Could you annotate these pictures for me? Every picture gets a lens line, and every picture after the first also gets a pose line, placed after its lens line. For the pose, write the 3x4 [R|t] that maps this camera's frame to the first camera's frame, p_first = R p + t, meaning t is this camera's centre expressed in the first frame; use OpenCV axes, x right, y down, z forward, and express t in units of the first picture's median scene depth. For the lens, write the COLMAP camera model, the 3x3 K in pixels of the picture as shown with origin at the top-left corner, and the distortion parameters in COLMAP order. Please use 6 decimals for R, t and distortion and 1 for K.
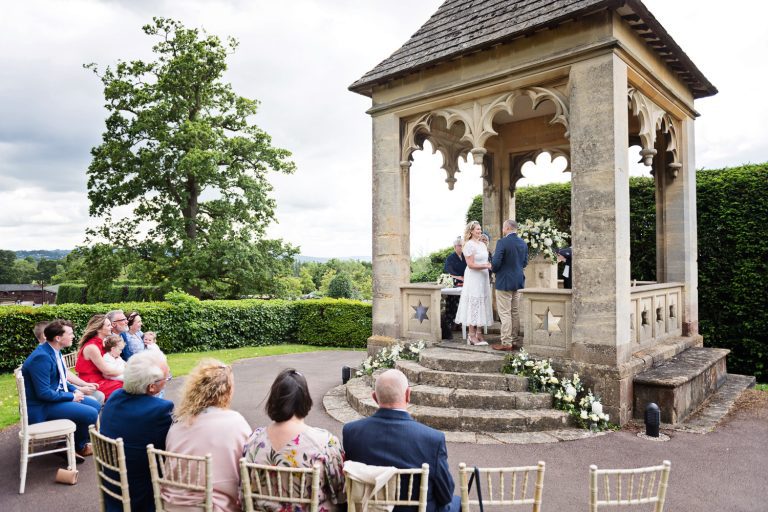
lens RADIAL K [[516.6, 0, 384.0], [0, 516.6, 256.0], [0, 0, 1]] dist [0.003671, -0.000072]
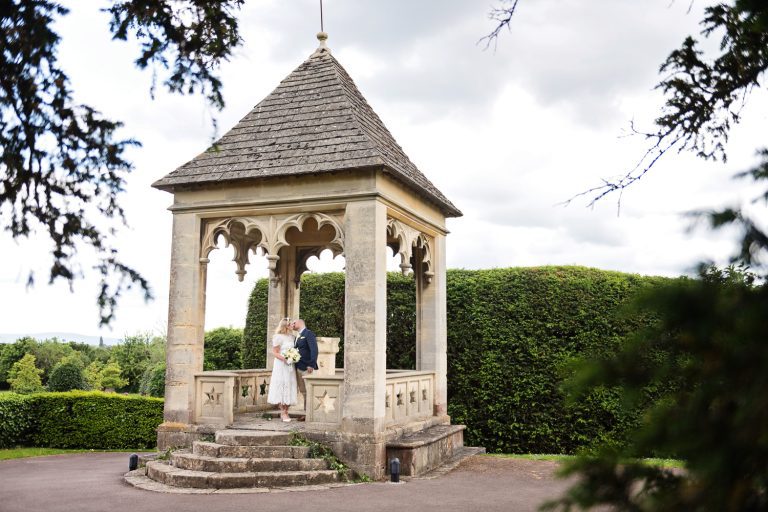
lens RADIAL K [[720.8, 0, 384.0], [0, 720.8, 256.0], [0, 0, 1]] dist [-0.018967, -0.005785]
pose [[0.929473, 0.057663, 0.364355, -0.162732], [-0.016936, 0.993336, -0.114002, -0.021633], [-0.368500, 0.099791, 0.924256, -0.552152]]
